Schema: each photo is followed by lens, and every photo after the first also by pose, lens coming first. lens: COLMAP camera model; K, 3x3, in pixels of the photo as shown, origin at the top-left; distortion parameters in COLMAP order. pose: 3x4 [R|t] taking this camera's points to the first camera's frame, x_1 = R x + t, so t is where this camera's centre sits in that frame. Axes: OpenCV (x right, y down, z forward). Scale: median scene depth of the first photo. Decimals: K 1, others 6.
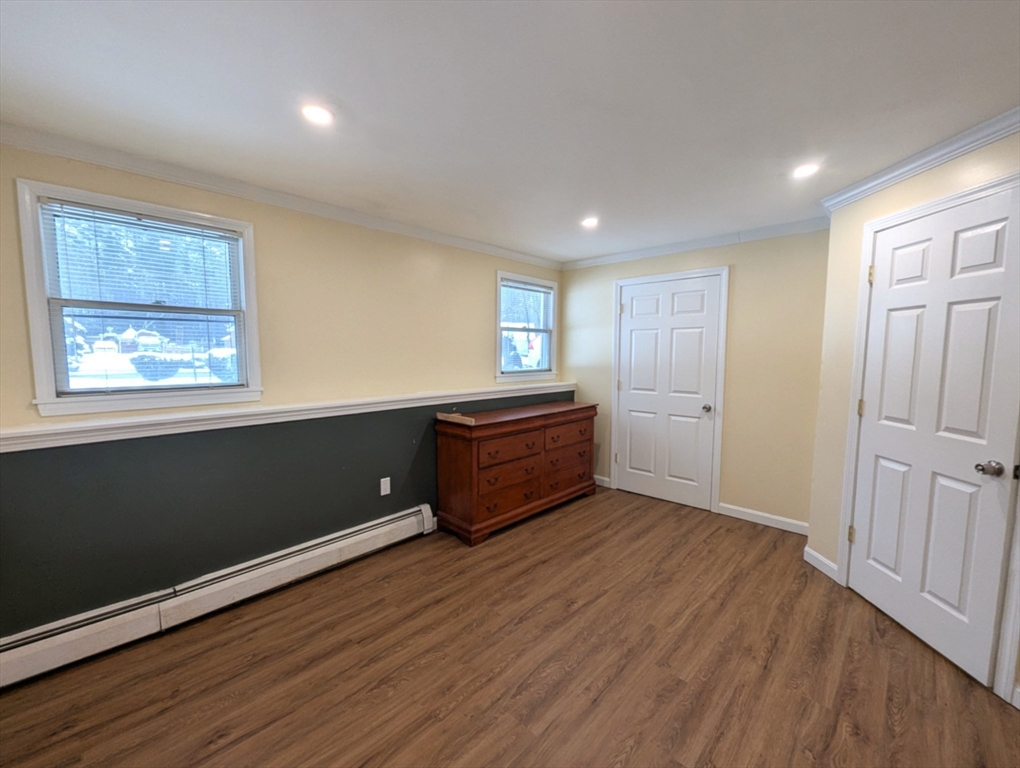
lens RADIAL K [[426.3, 0, 496.2], [0, 426.3, 385.7], [0, 0, 1]] dist [0.000868, -0.000367]
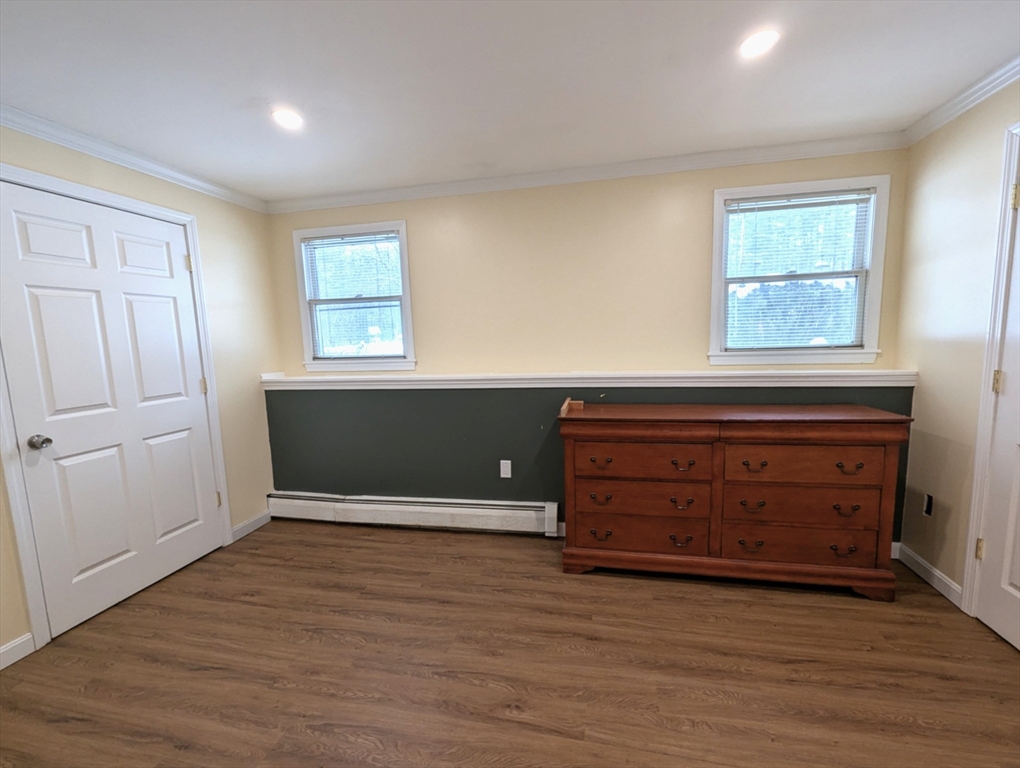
lens RADIAL K [[426.3, 0, 503.8], [0, 426.3, 386.8], [0, 0, 1]] dist [0.000868, -0.000367]
pose [[0.538488, 0.083365, -0.838499, 0.546247], [-0.035236, 0.996451, 0.076440, -0.017354], [0.841896, -0.011616, 0.539515, 0.524993]]
